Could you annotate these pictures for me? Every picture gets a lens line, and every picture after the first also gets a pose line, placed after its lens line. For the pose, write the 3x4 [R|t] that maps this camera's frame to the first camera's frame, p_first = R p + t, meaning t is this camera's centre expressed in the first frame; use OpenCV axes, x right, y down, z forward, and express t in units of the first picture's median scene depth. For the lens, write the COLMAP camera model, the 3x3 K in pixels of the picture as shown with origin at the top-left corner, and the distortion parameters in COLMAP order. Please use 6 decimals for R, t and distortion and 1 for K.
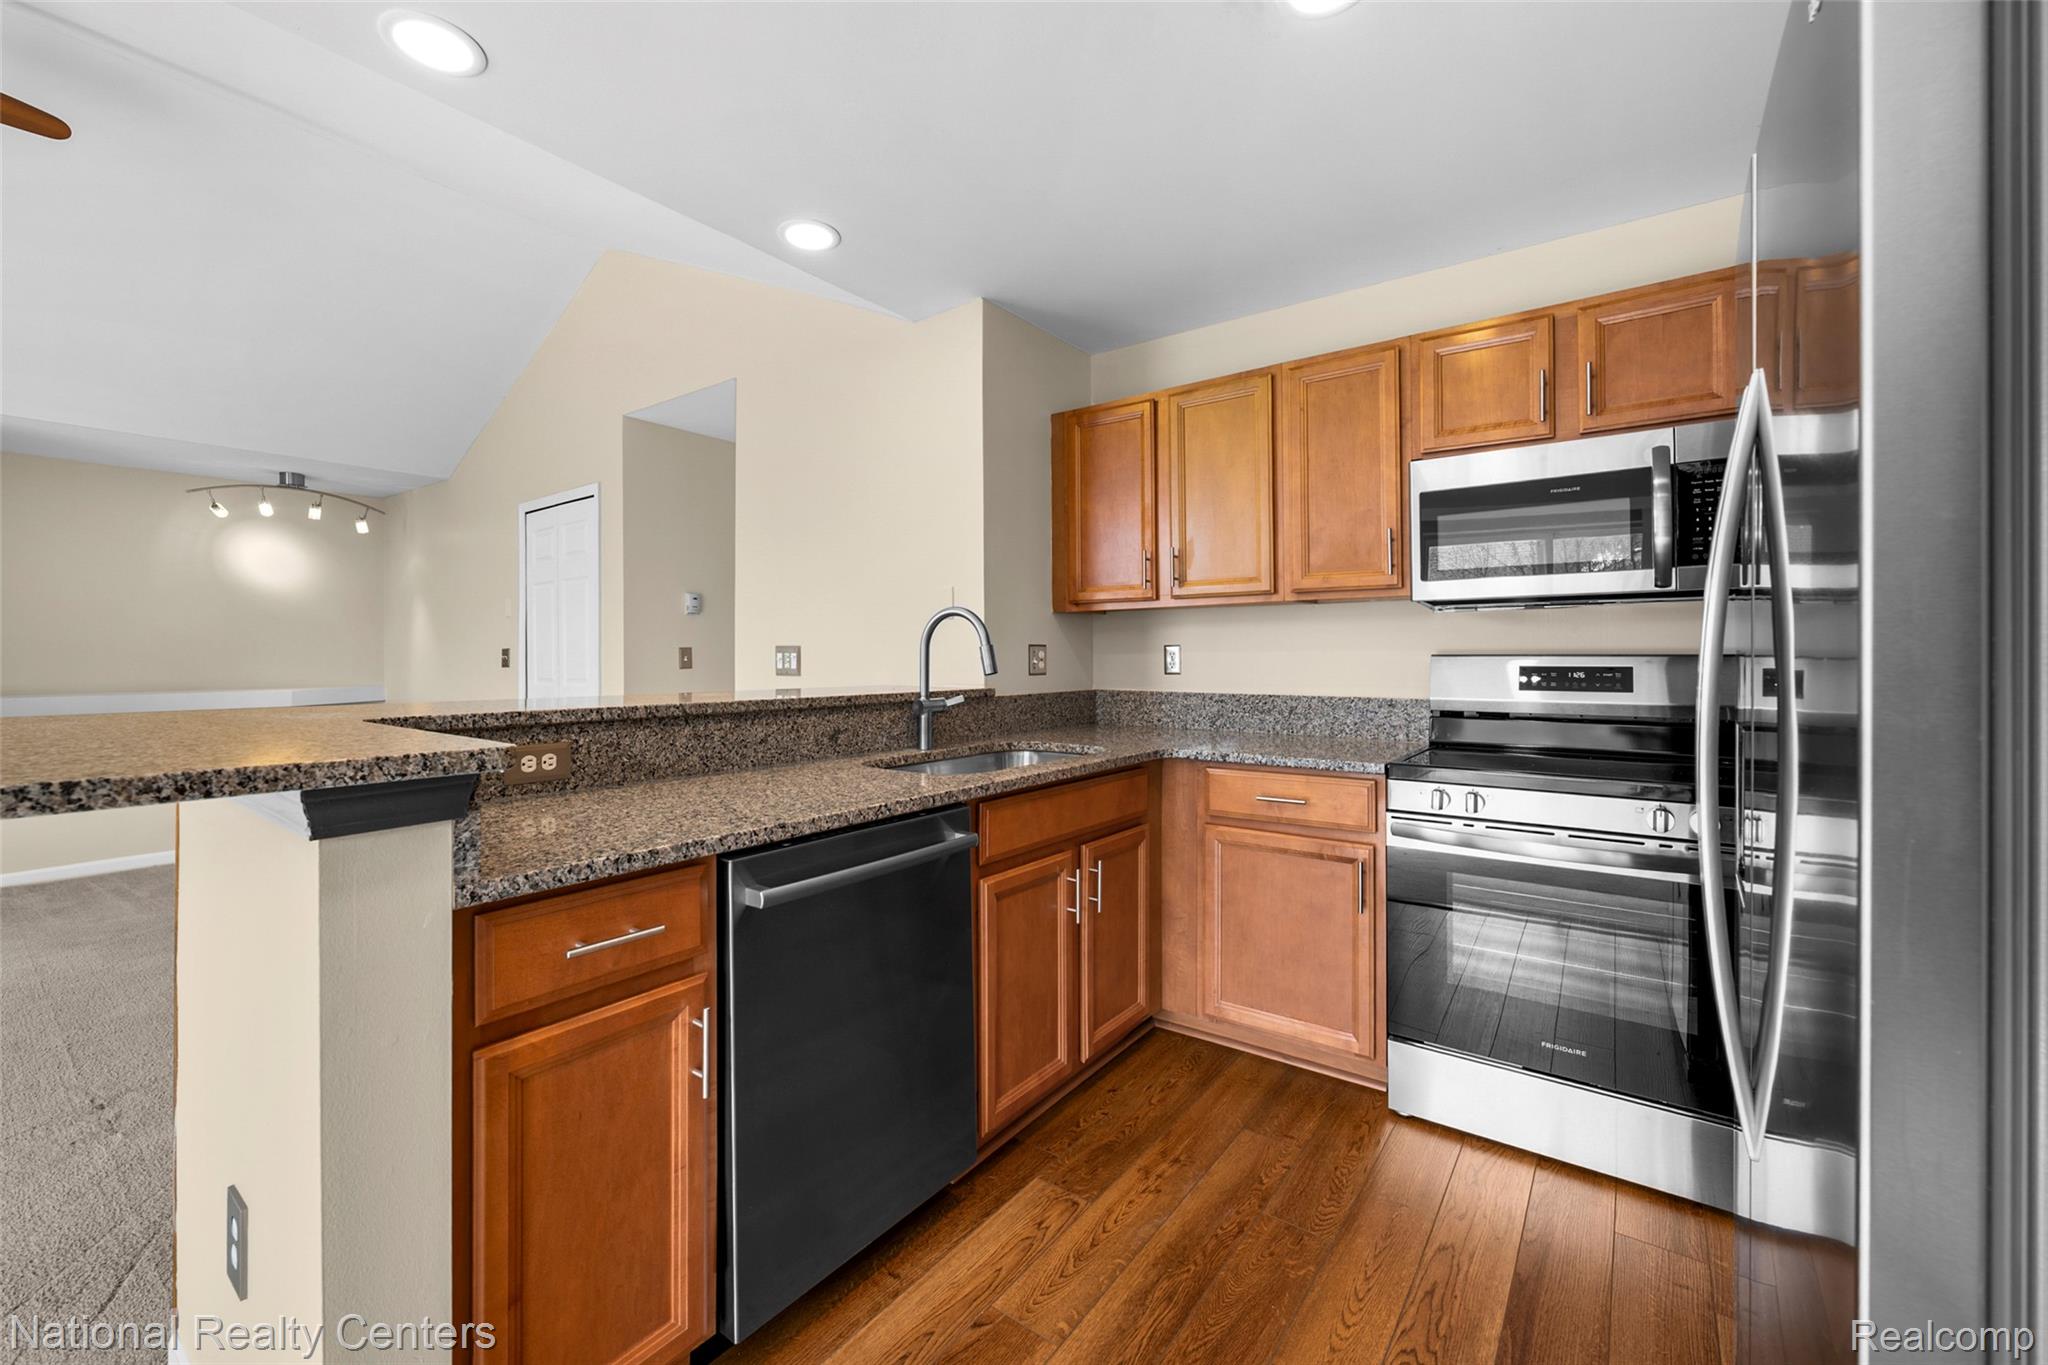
lens RADIAL K [[823.0, 0, 1013.6], [0, 823.0, 647.7], [0, 0, 1]] dist [-0.000297, 0.000029]
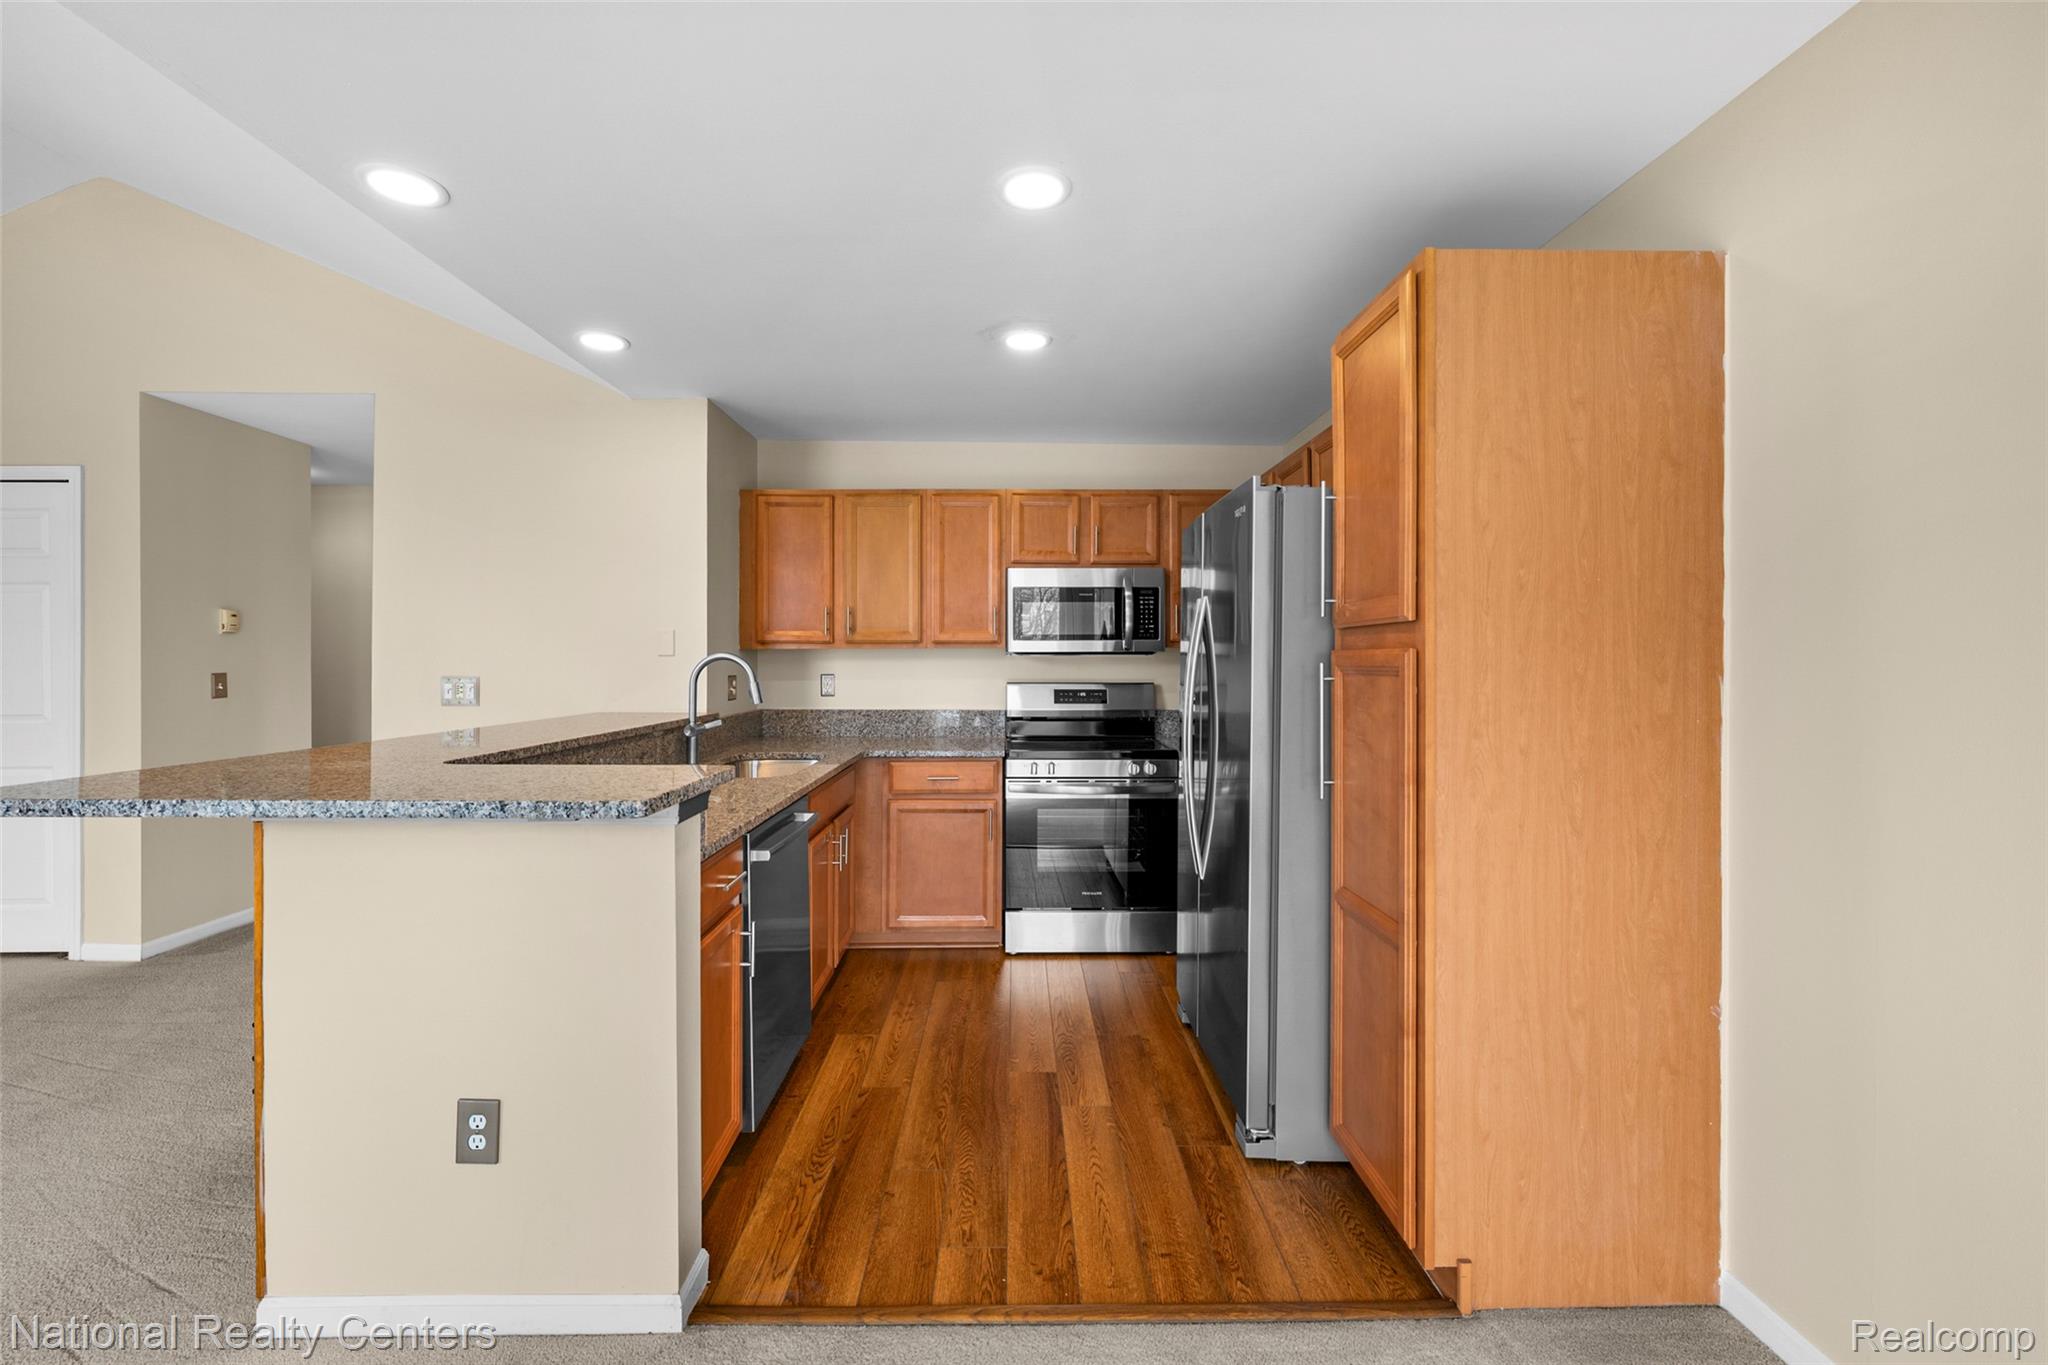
lens RADIAL K [[816.5, 0, 1013.7], [0, 816.5, 658.7], [0, 0, 1]] dist [-0.000642, -0.000175]
pose [[0.798088, 0.003455, 0.602531, -0.493405], [-0.008374, 0.999951, 0.005358, -0.051560], [-0.602483, -0.009322, 0.798078, -0.316570]]
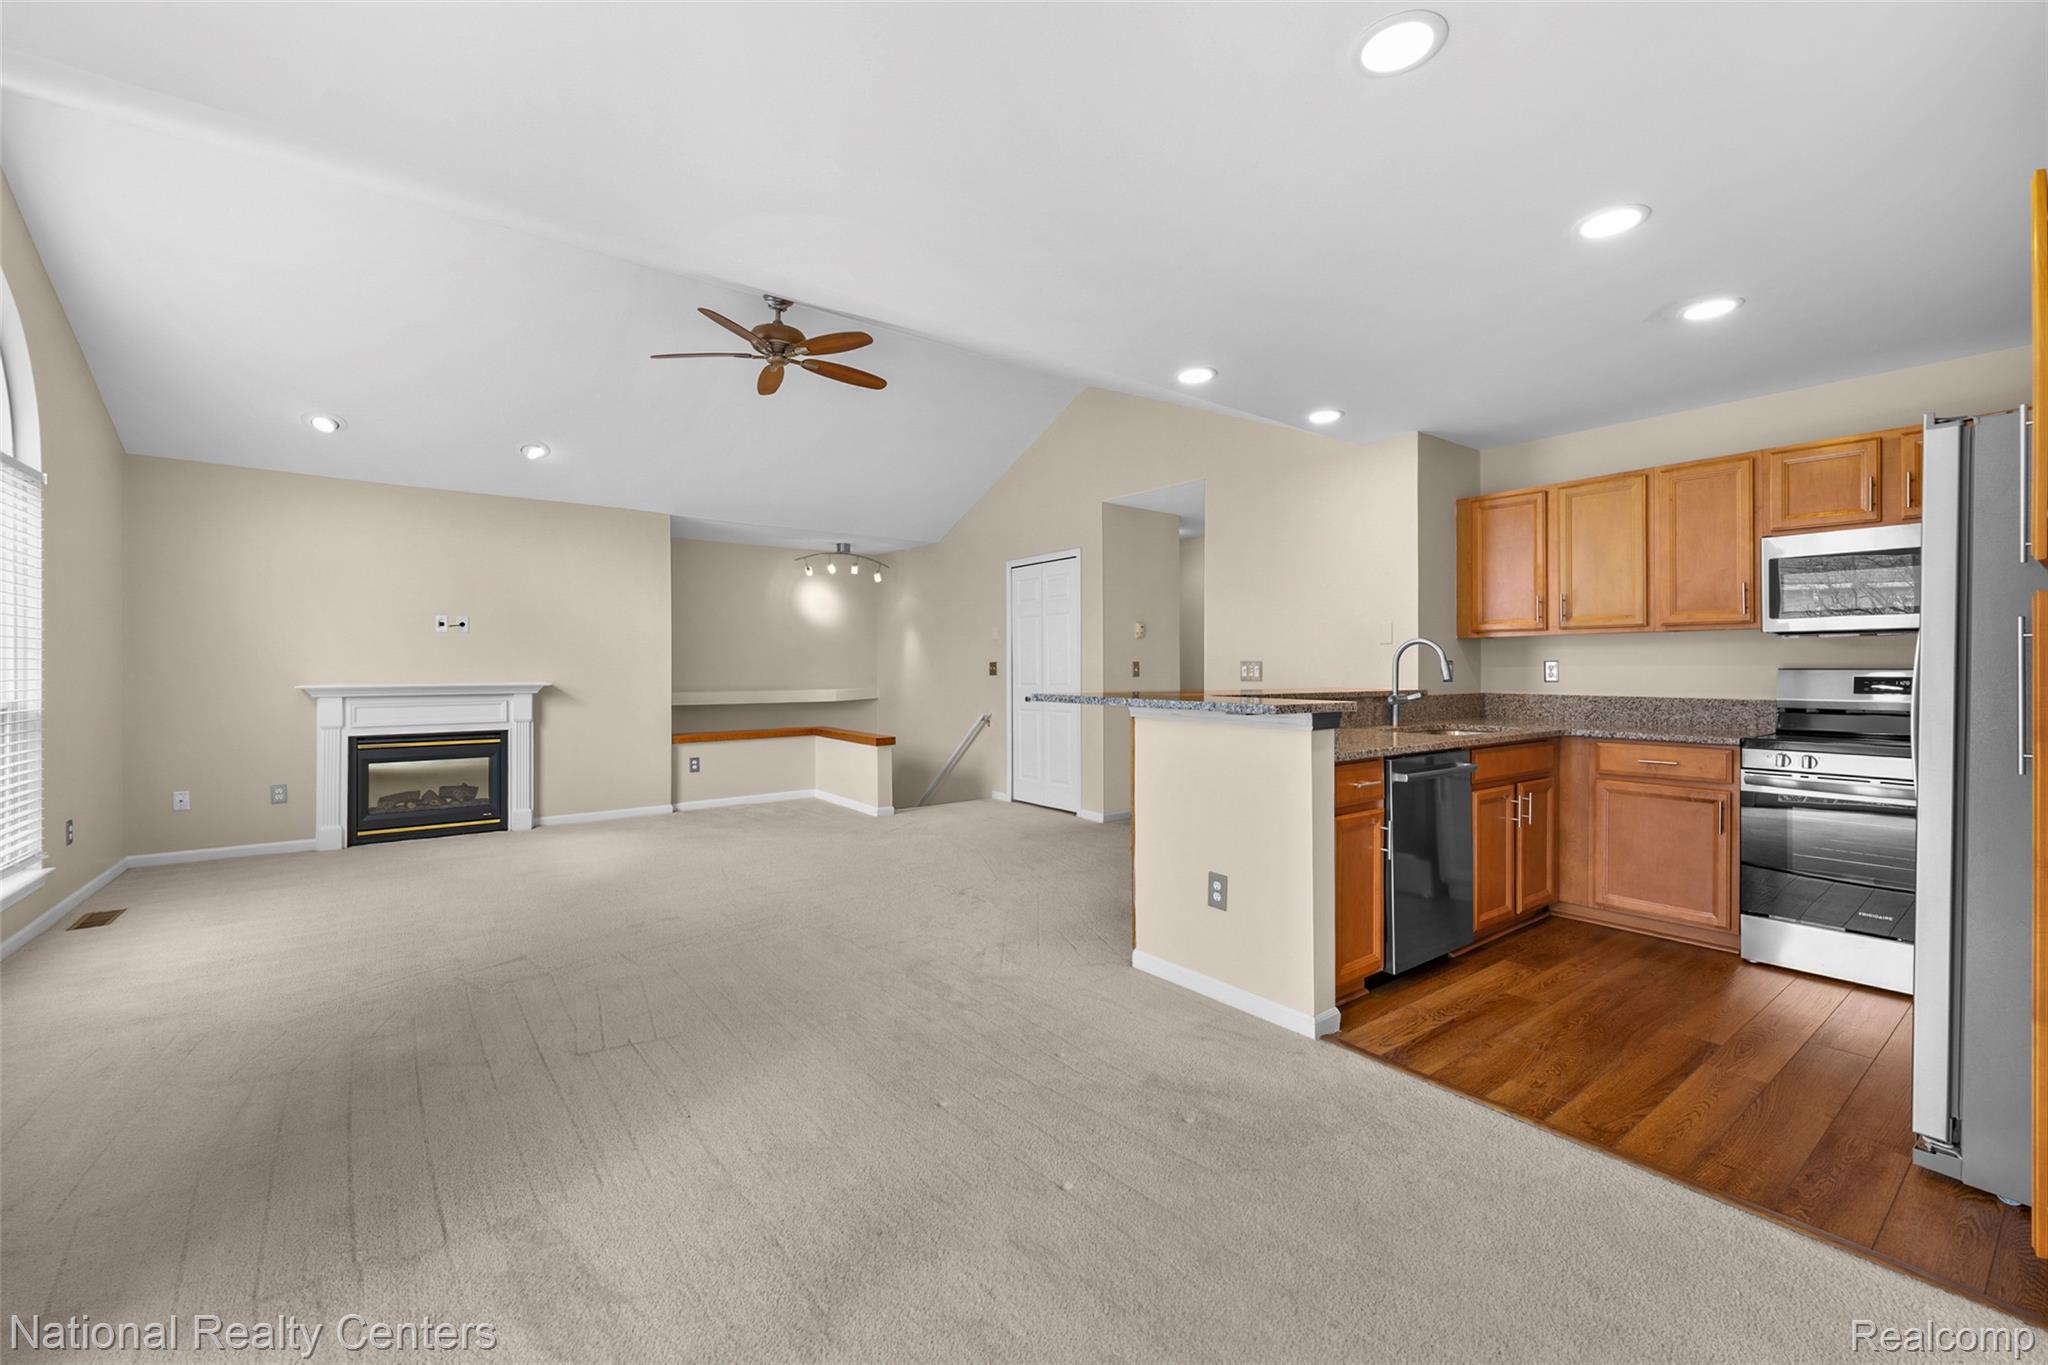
lens RADIAL K [[816.6, 0, 1019.0], [0, 816.6, 668.0], [0, 0, 1]] dist [0.000123, -0.000064]
pose [[0.959237, 0.002440, -0.282594, -0.380763], [0.000591, 0.999943, 0.010641, -0.008589], [0.282603, -0.010374, 0.959181, -0.783054]]
